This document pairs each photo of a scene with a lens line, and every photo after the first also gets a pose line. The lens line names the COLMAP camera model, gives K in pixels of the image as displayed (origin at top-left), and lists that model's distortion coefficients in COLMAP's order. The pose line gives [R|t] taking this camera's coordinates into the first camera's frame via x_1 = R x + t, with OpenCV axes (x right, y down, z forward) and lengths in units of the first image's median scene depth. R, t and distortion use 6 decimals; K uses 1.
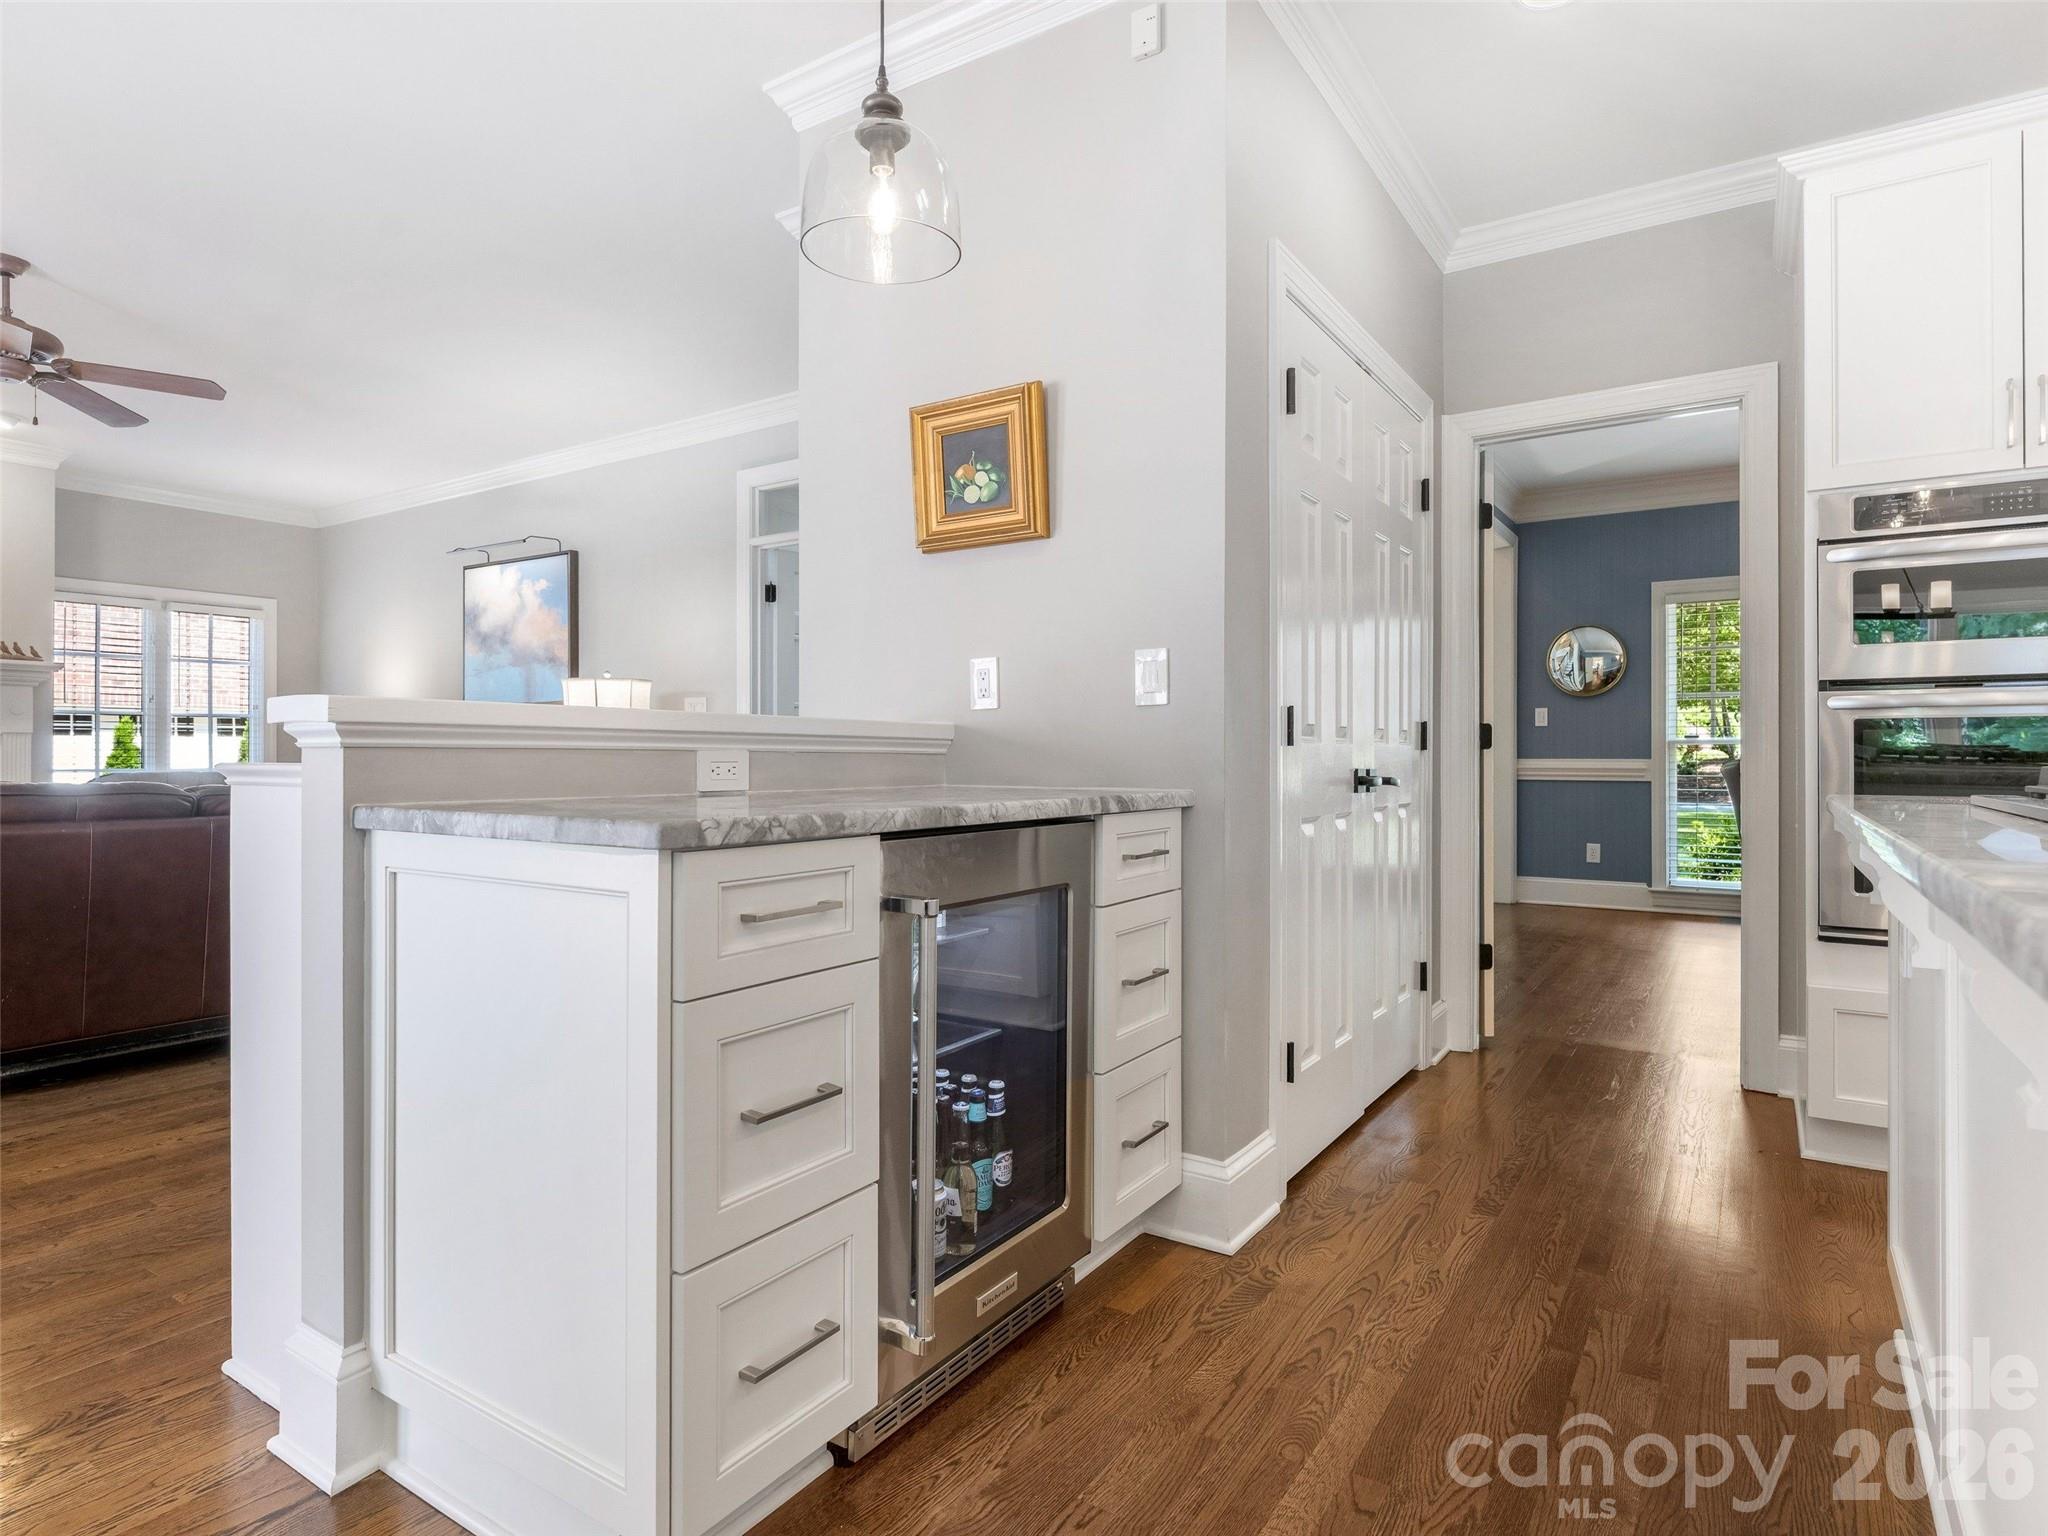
lens RADIAL K [[1123.0, 0, 1021.1], [0, 1123.0, 753.3], [0, 0, 1]] dist [-0.000091, 0.000965]
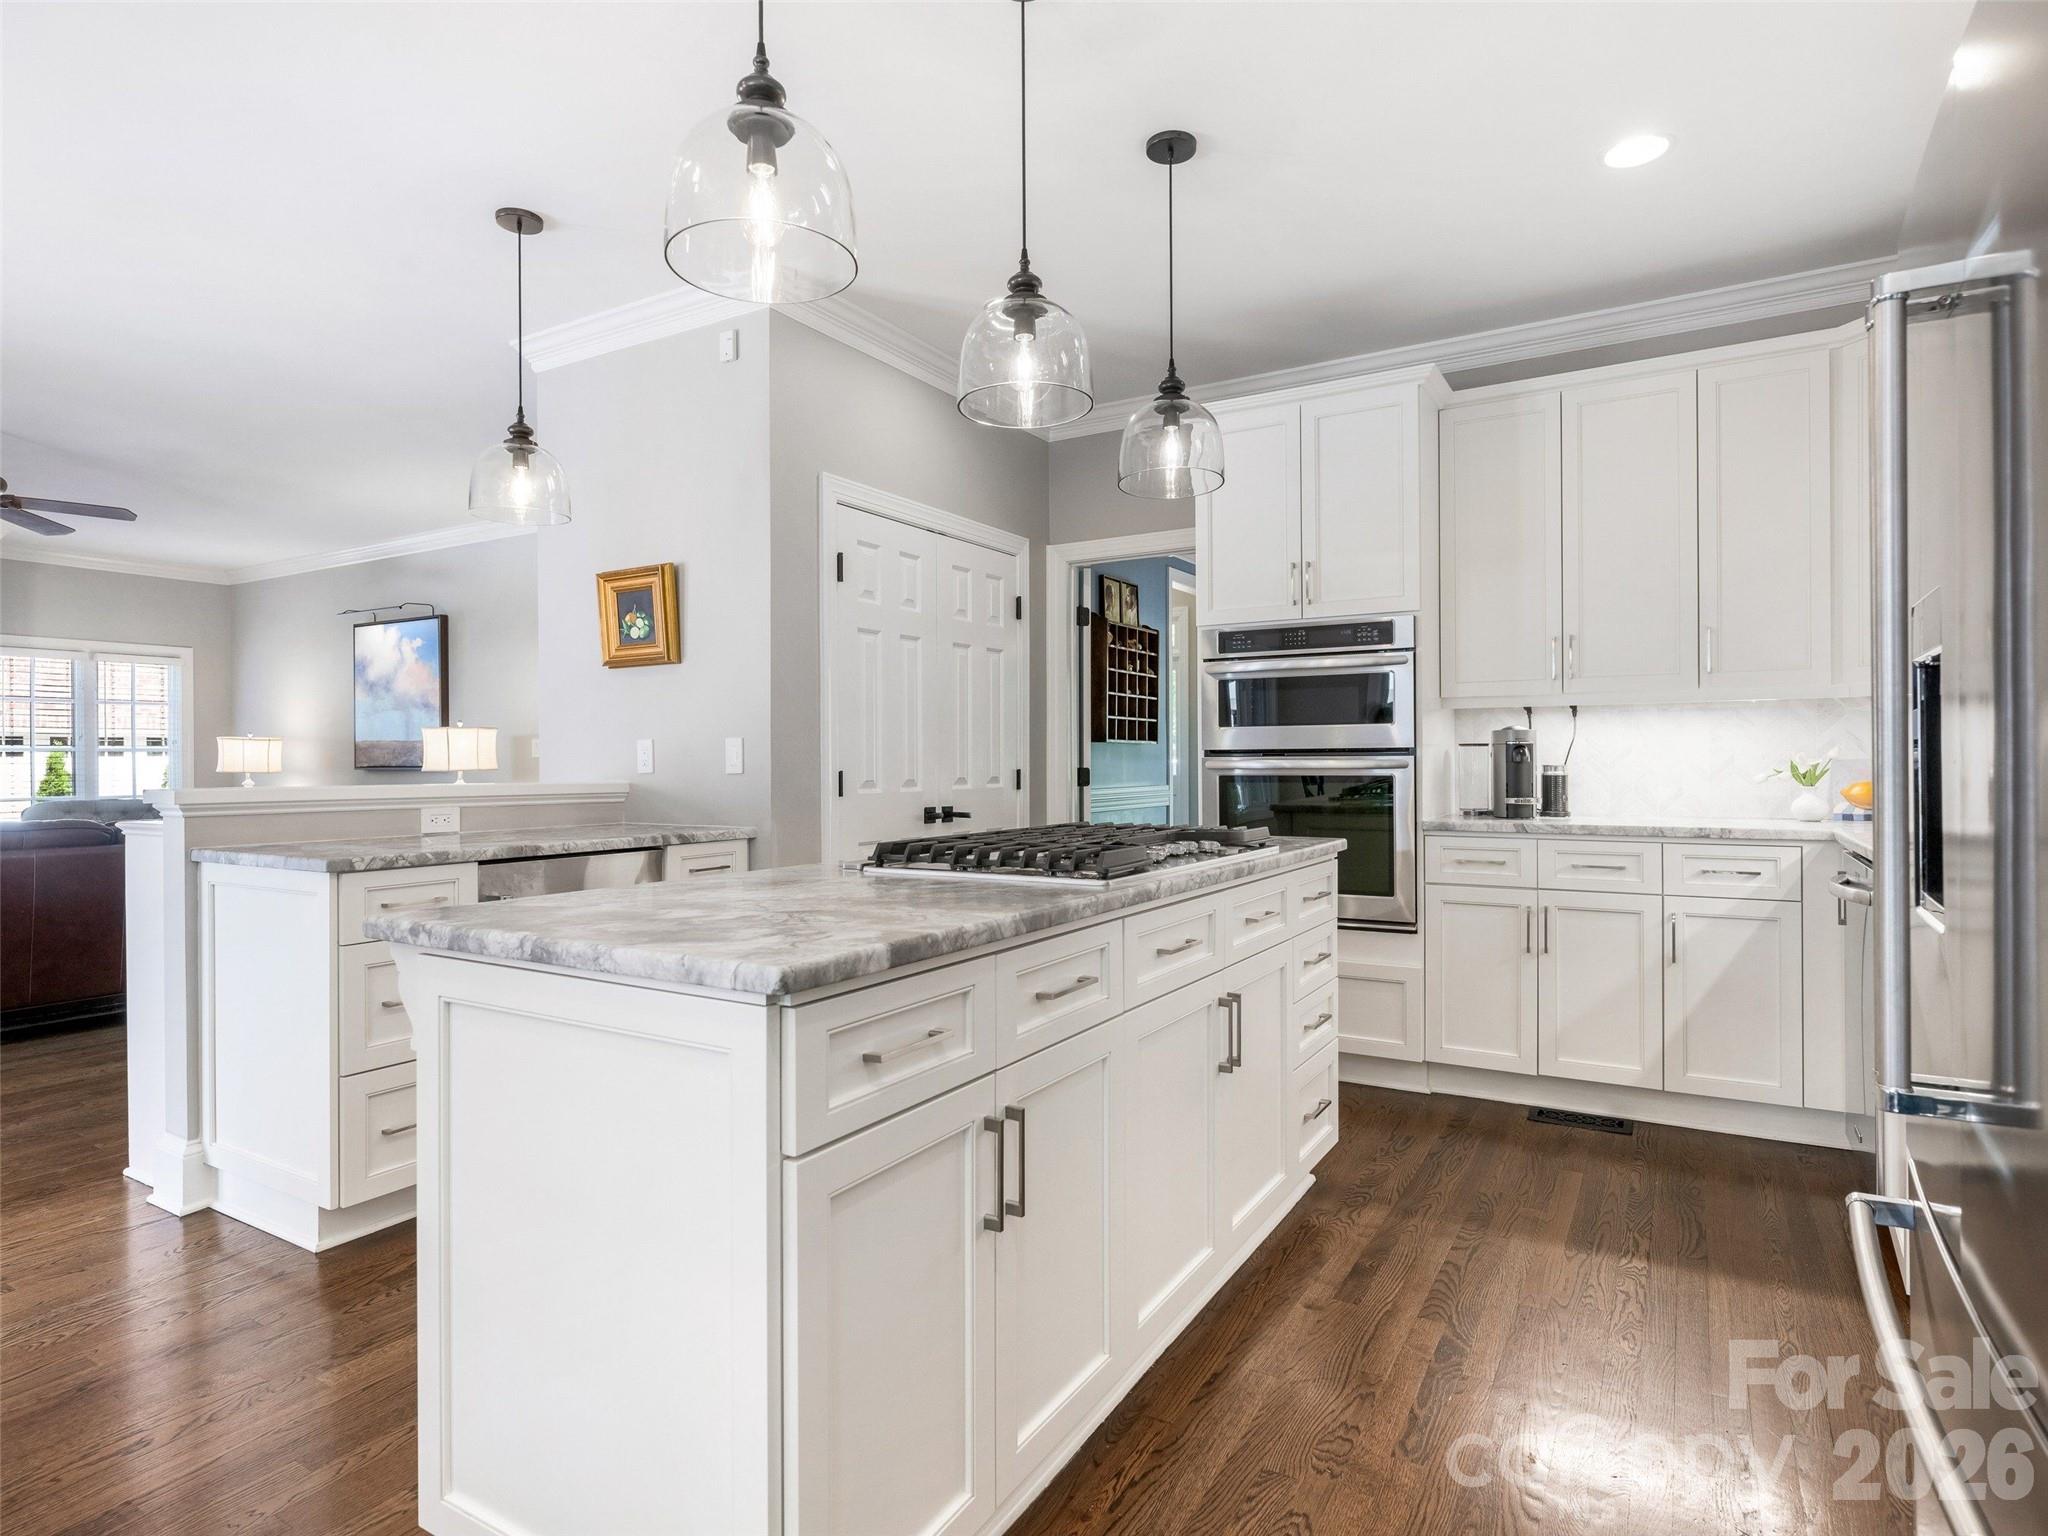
lens RADIAL K [[1123.0, 0, 1035.7], [0, 1123.0, 762.9], [0, 0, 1]] dist [-0.000091, 0.000965]
pose [[0.999002, -0.005998, 0.044250, 0.420535], [0.005811, 0.999974, 0.004359, -0.055669], [-0.044275, -0.004097, 0.999011, -0.534465]]
